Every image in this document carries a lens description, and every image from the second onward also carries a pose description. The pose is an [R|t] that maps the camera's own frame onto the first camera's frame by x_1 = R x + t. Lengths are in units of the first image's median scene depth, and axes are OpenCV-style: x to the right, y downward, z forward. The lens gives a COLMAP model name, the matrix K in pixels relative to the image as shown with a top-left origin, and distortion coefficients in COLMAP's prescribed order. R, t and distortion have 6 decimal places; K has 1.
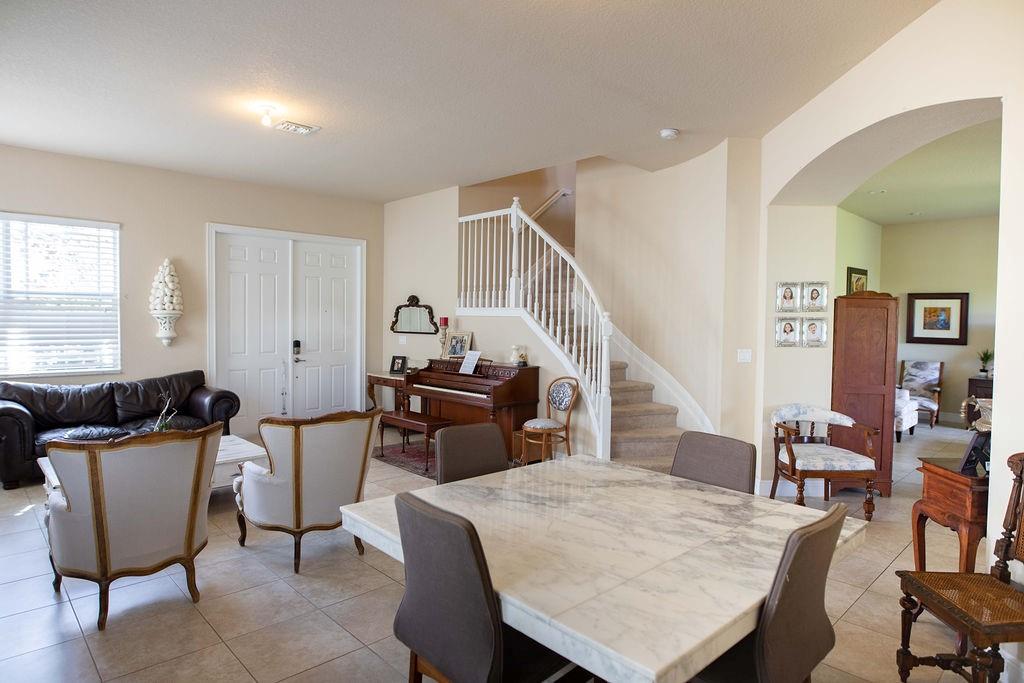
lens RADIAL K [[589.3, 0, 512.0], [0, 589.3, 341.5], [0, 0, 1]] dist [-0.018798, -0.001884]
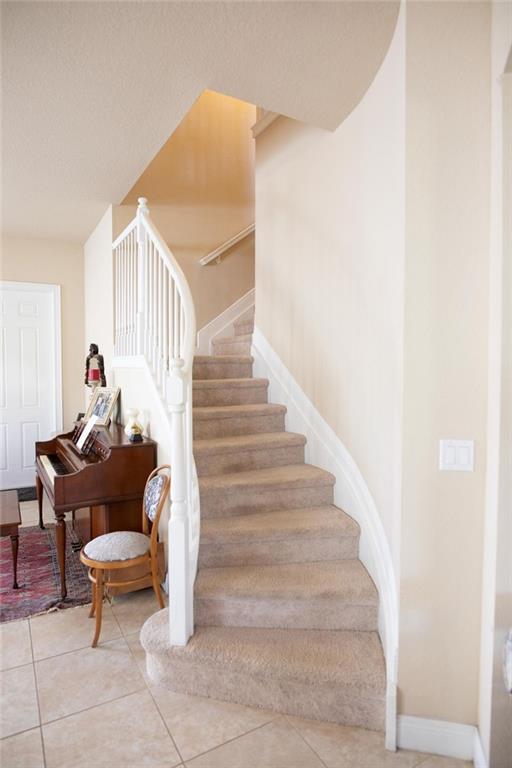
lens RADIAL K [[442.0, 0, 256.0], [0, 442.0, 384.0], [0, 0, 1]] dist [-0.018798, -0.001884]
pose [[0.970681, -0.001754, -0.240364, 0.261185], [0.001674, 0.999998, -0.000541, -0.022466], [0.240365, 0.000123, 0.970683, 0.513860]]
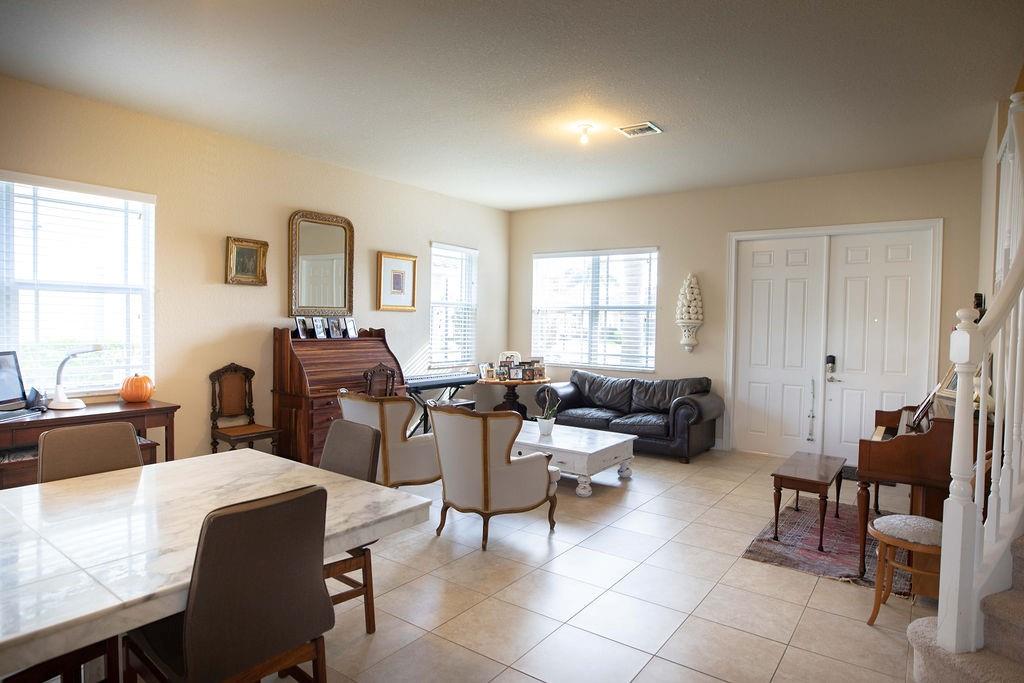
lens RADIAL K [[589.3, 0, 512.0], [0, 589.3, 341.5], [0, 0, 1]] dist [-0.018798, -0.001884]
pose [[0.179579, 0.024948, -0.983427, 0.427190], [-0.052532, 0.998495, 0.015738, -0.012410], [0.982340, 0.048835, 0.180620, 0.475457]]
